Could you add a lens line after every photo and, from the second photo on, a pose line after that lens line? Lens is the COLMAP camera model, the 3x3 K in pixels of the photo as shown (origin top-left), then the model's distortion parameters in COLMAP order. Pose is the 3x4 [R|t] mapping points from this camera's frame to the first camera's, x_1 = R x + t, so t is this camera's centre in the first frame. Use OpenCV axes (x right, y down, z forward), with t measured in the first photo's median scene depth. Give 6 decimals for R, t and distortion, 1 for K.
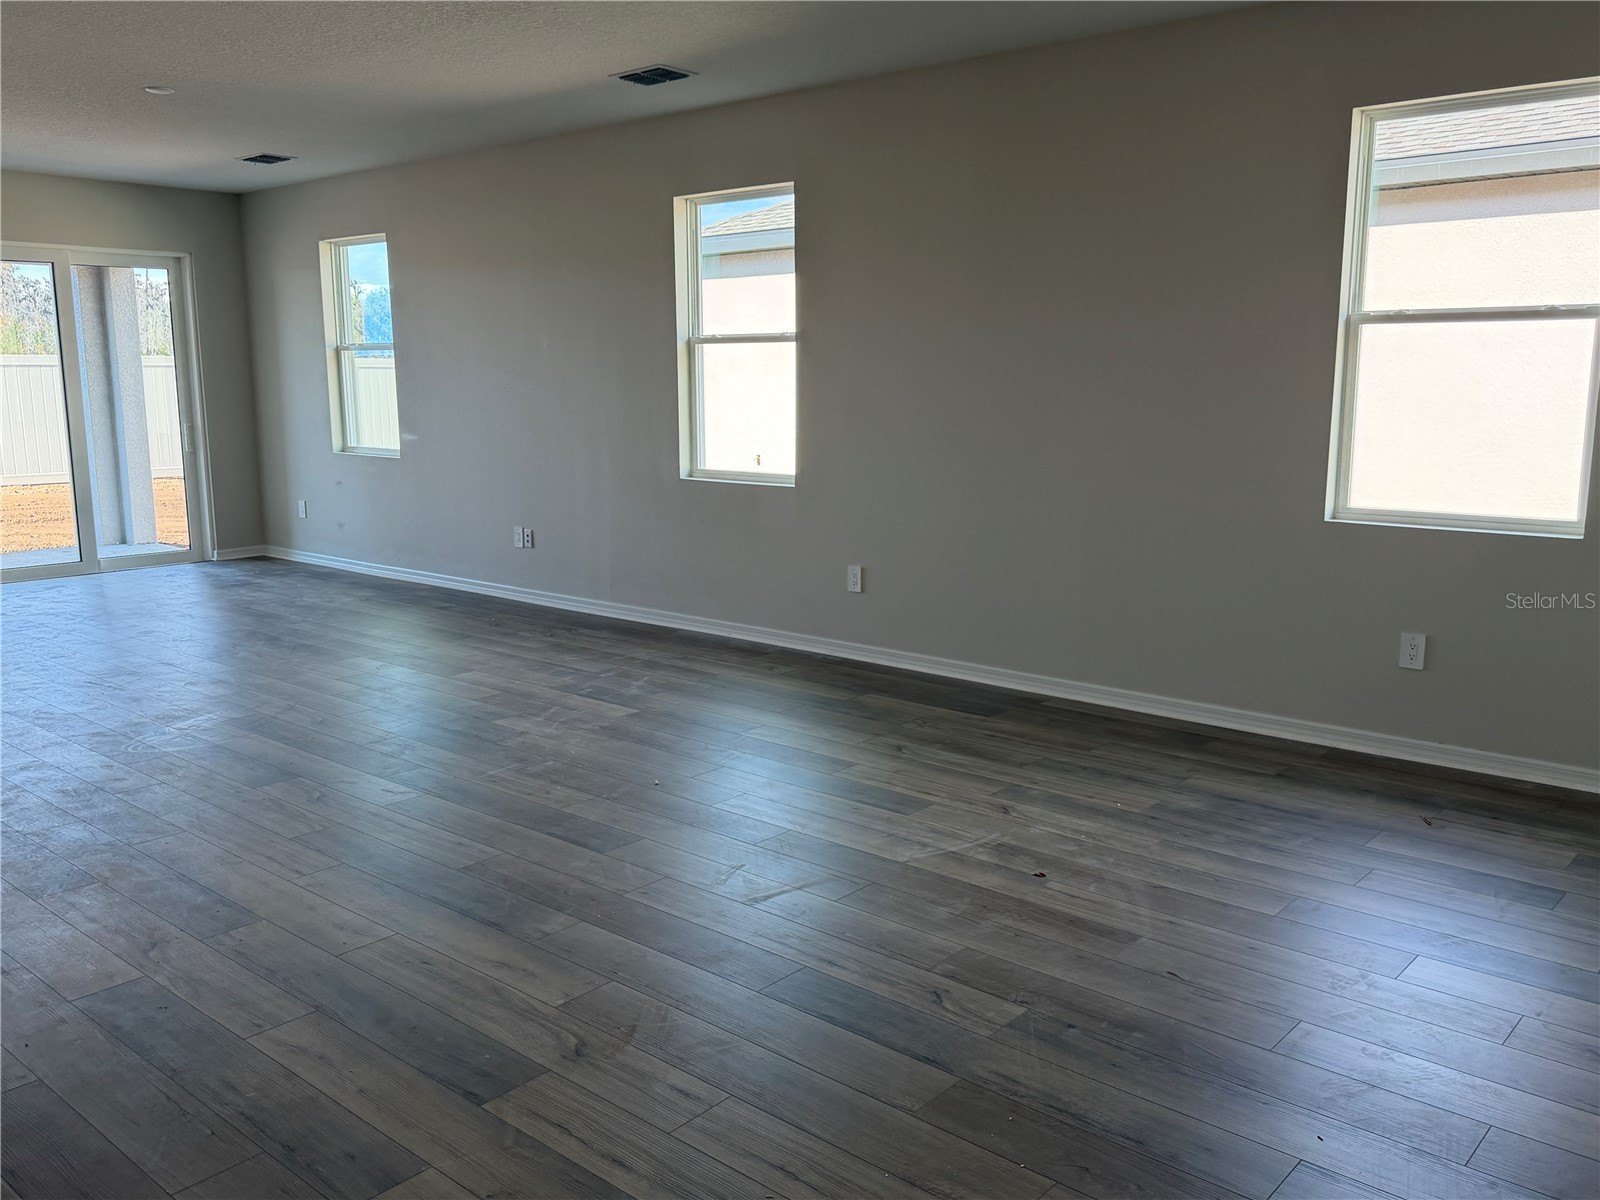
lens RADIAL K [[1318.1, 0, 792.5], [0, 1318.1, 587.5], [0, 0, 1]] dist [-0.005889, 0.018964]
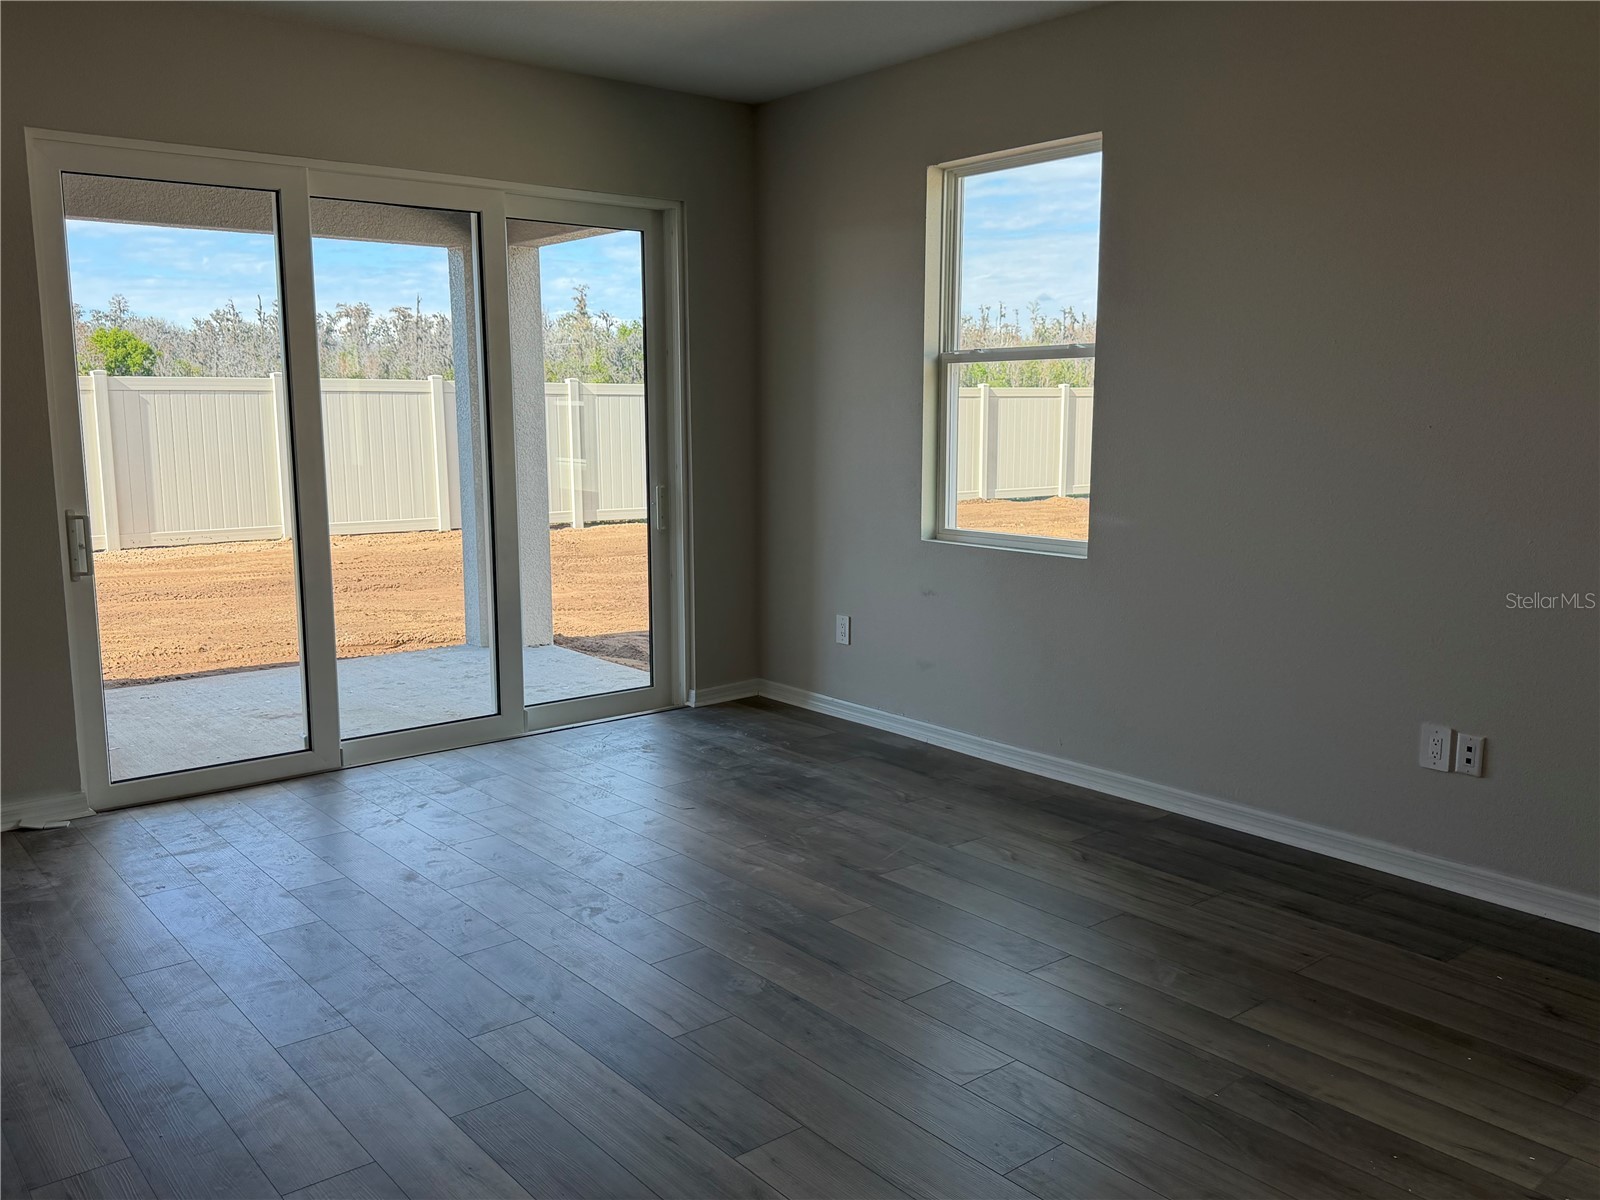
lens RADIAL K [[1318.1, 0, 793.4], [0, 1318.1, 599.2], [0, 0, 1]] dist [-0.005889, 0.018964]
pose [[0.985724, 0.025266, -0.166462, -0.292094], [-0.027471, 0.999563, -0.010960, -0.065491], [0.166112, 0.015376, 0.985987, 0.405171]]
